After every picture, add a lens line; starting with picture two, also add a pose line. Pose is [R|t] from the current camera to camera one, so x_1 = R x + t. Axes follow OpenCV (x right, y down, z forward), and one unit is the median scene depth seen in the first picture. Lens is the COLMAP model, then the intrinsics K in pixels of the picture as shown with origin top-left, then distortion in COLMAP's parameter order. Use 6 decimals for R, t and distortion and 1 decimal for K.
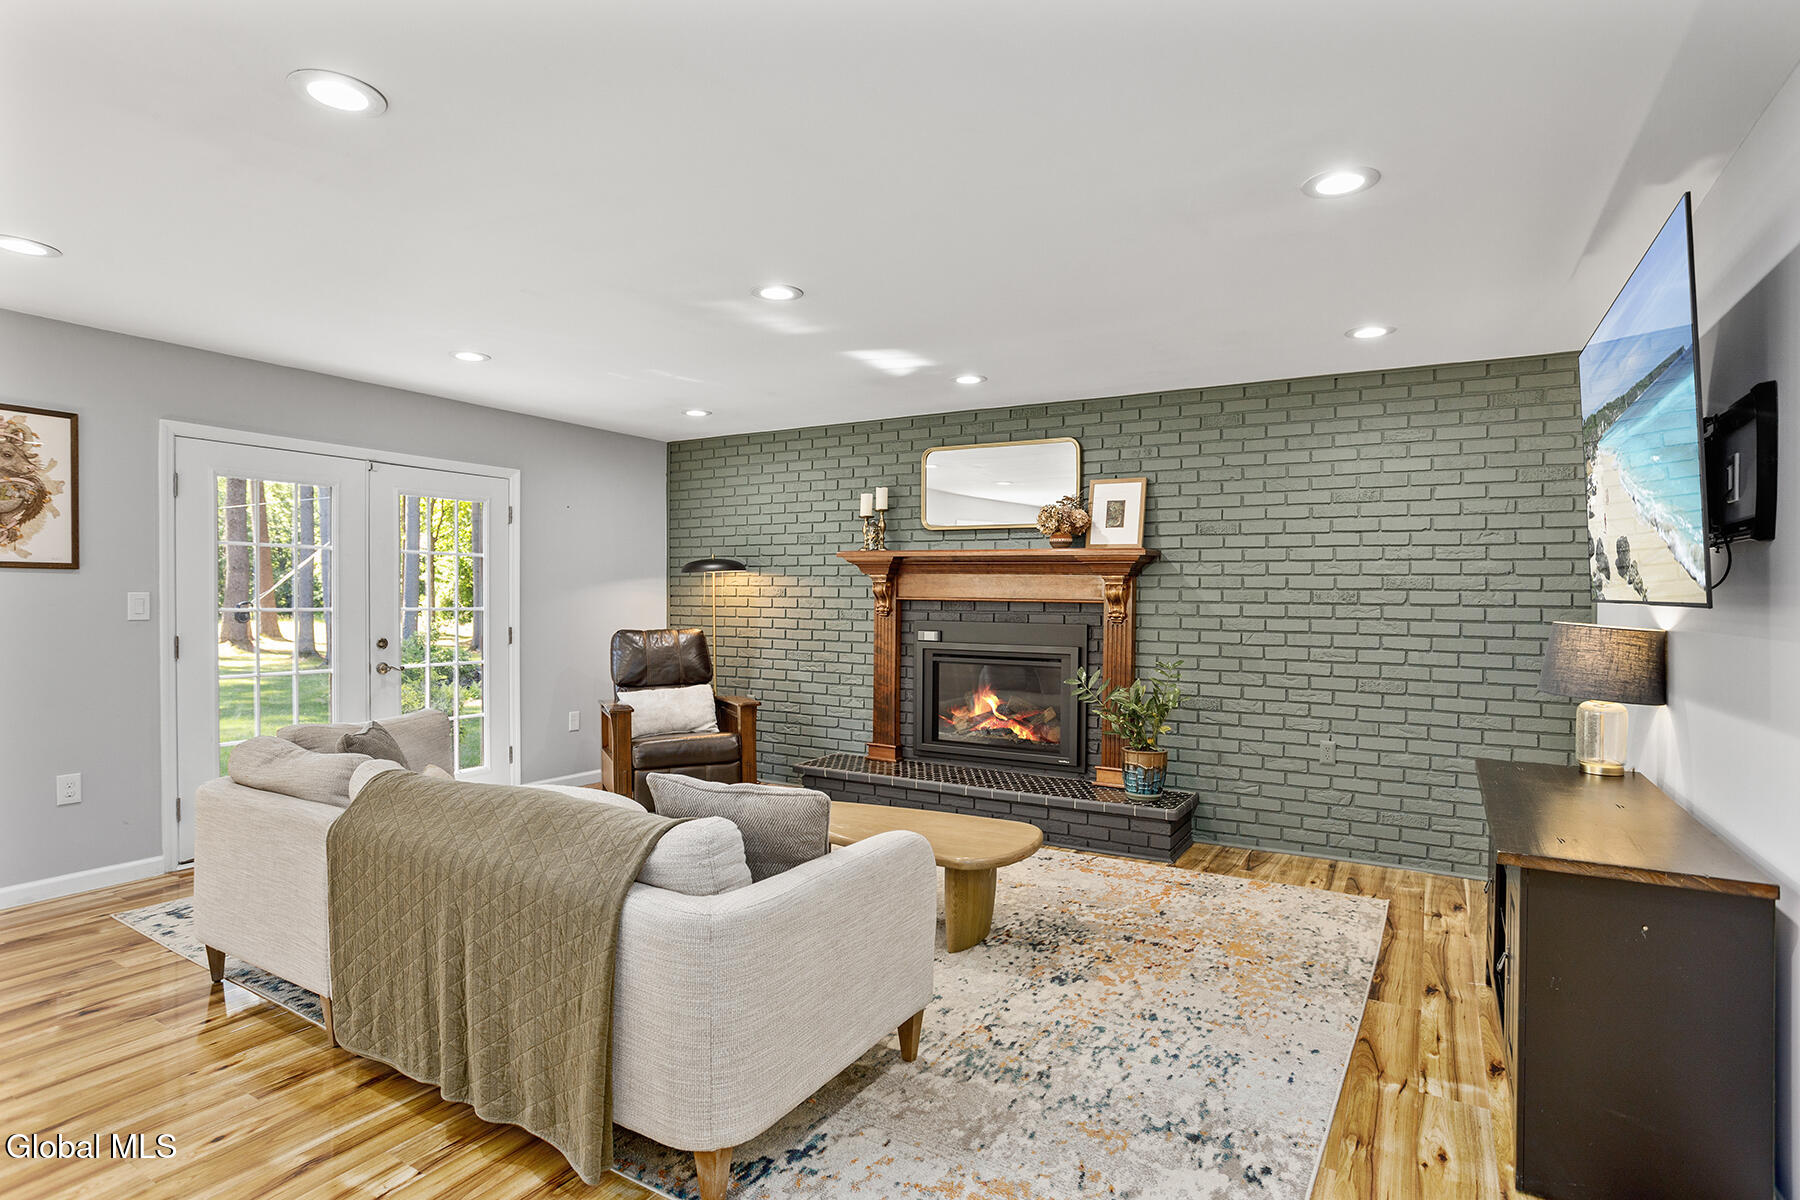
lens RADIAL K [[926.8, 0, 893.1], [0, 926.8, 603.1], [0, 0, 1]] dist [-0.028779, 0.000690]
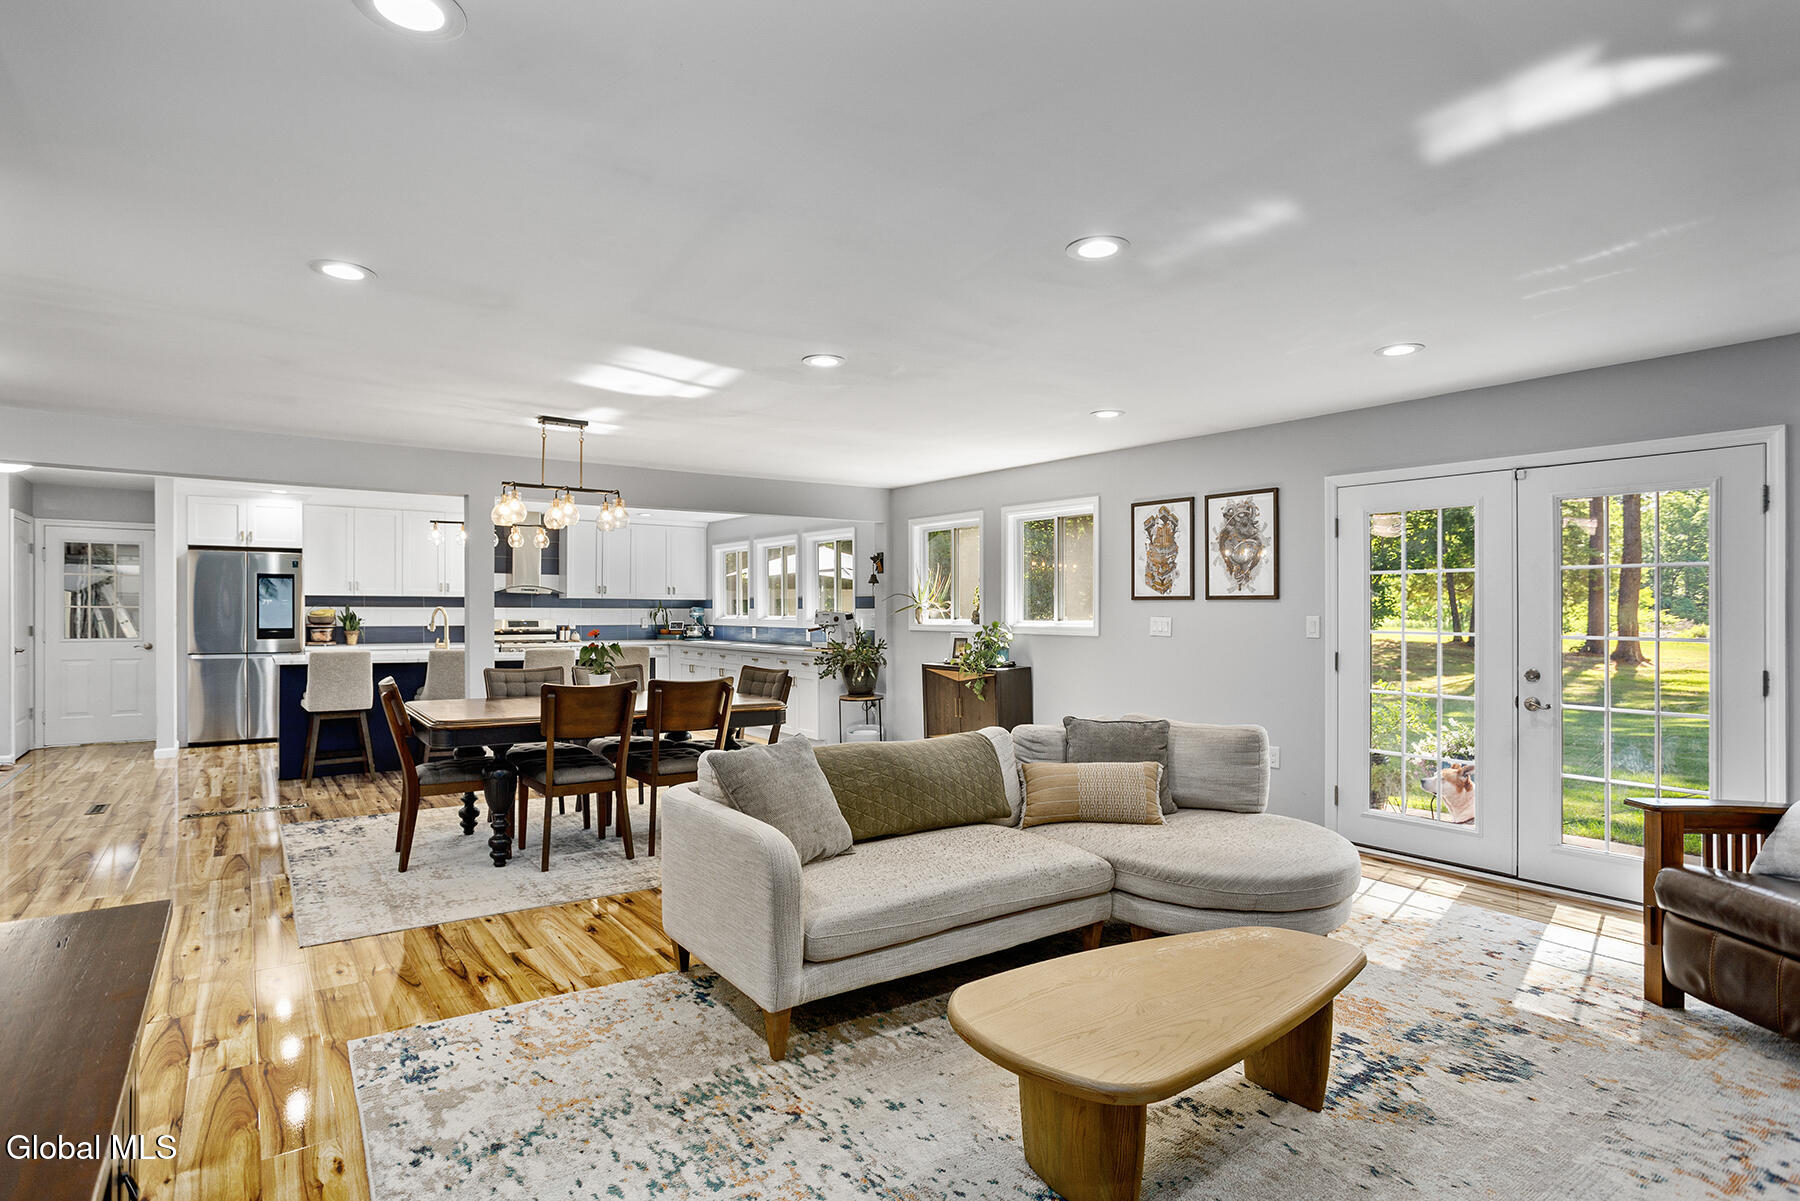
lens RADIAL K [[926.8, 0, 894.6], [0, 926.8, 607.7], [0, 0, 1]] dist [-0.028779, 0.000690]
pose [[-0.405765, -0.014983, -0.913855, 0.912641], [-0.017982, 0.999803, -0.008408, -0.004047], [0.913801, 0.013021, -0.405954, 1.526576]]
